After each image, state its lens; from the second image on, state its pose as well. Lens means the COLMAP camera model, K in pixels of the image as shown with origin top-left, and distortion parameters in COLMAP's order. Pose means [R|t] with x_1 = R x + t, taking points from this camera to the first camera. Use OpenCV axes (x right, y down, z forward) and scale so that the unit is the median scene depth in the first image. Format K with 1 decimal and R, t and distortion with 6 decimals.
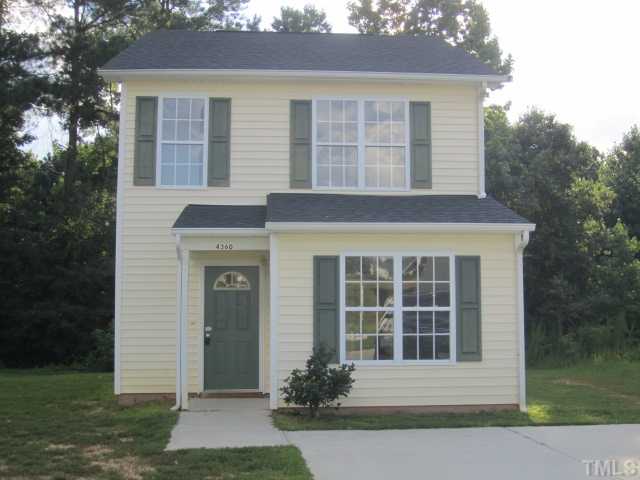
lens RADIAL K [[768.1, 0, 320.3], [0, 768.1, 239.9], [0, 0, 1]] dist [-0.083092, 0.000000]
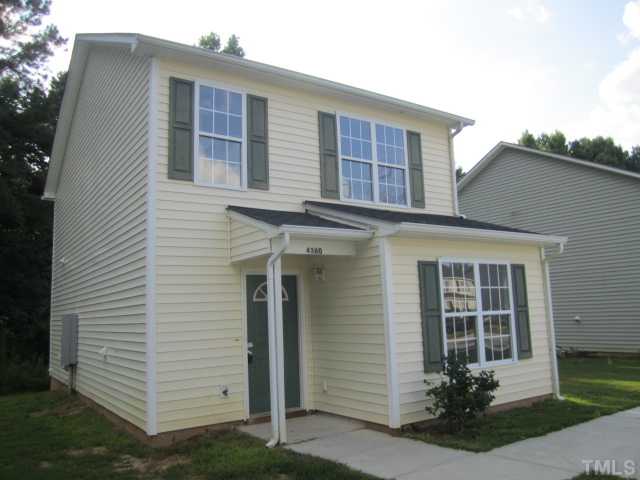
lens RADIAL K [[532.6, 0, 320.4], [0, 532.6, 240.1], [0, 0, 1]] dist [-0.047583, 0.003251]
pose [[0.860358, 0.040566, 0.508073, -0.392153], [-0.006745, 0.997647, -0.068234, 0.035195], [-0.509646, 0.055279, 0.858607, 0.414418]]
